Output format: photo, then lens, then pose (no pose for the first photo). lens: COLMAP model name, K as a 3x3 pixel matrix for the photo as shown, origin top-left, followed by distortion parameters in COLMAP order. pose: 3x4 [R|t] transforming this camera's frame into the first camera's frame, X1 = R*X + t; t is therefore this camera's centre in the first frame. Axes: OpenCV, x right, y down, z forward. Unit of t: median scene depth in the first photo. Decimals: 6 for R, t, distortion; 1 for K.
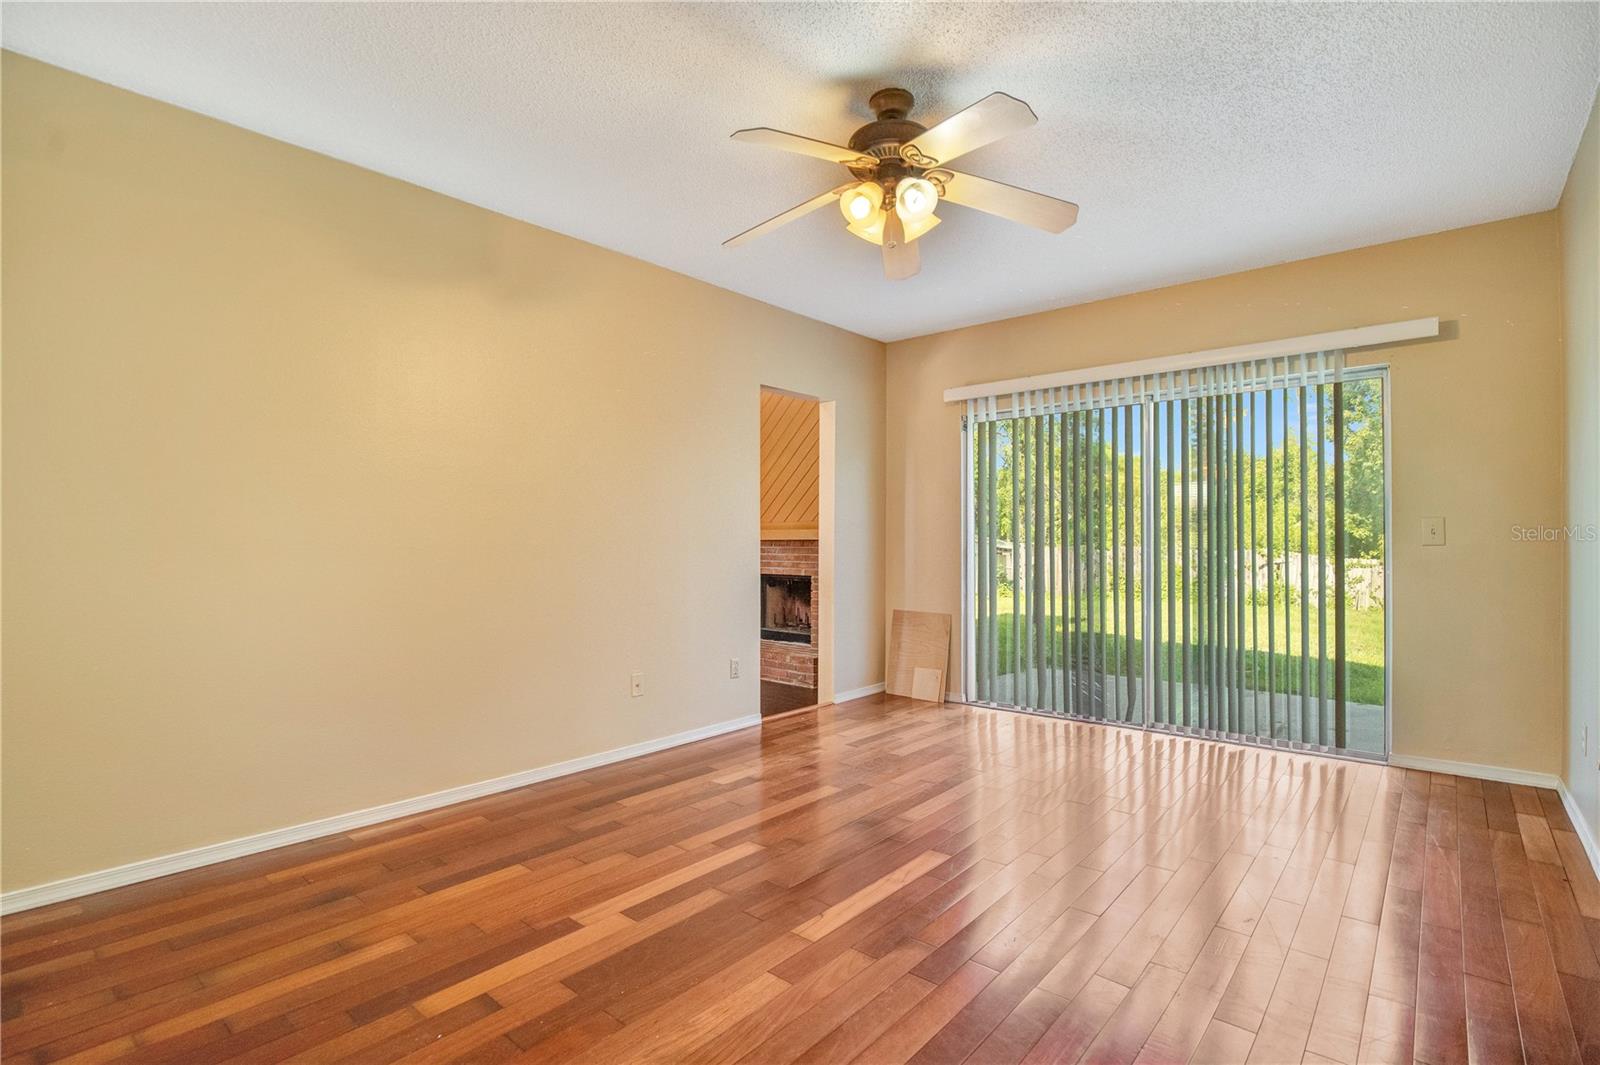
lens RADIAL K [[758.6, 0, 792.6], [0, 758.6, 537.1], [0, 0, 1]] dist [-0.017966, 0.000149]
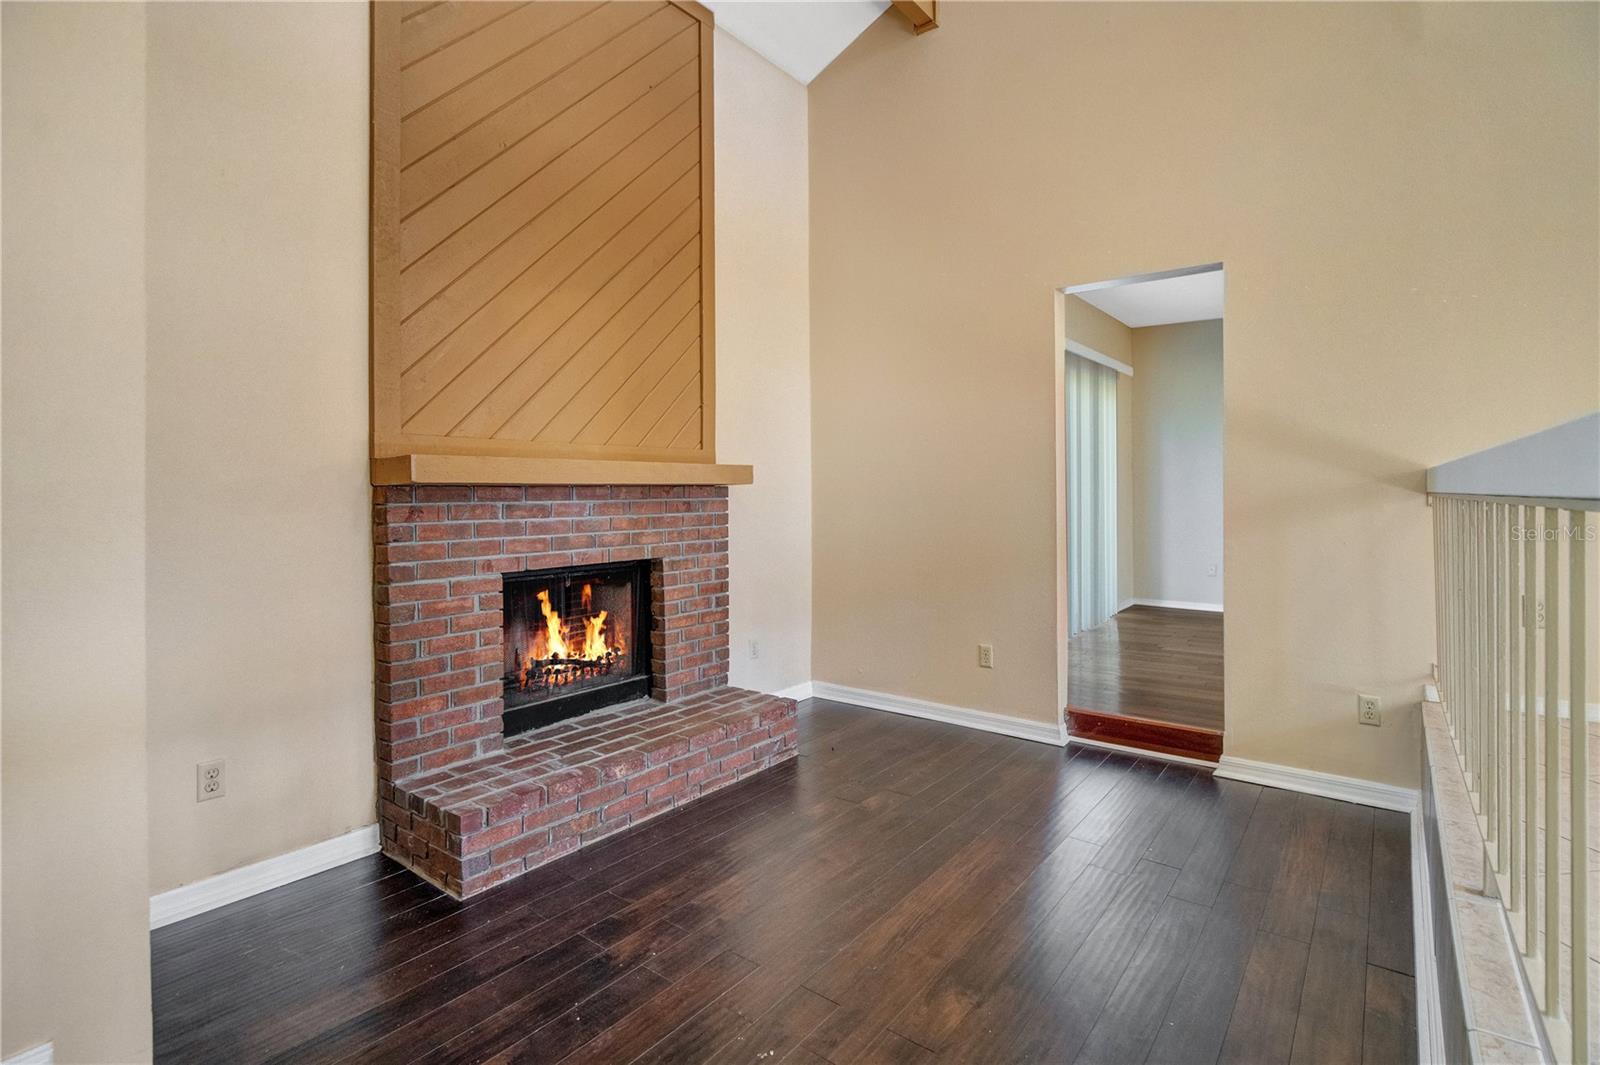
lens RADIAL K [[758.6, 0, 785.9], [0, 758.6, 489.3], [0, 0, 1]] dist [-0.017966, 0.000149]
pose [[-0.031188, 0.011936, 0.999442, -0.542648], [-0.004475, 0.999917, -0.012081, 0.012926], [-0.999504, -0.004849, -0.031132, 1.058067]]
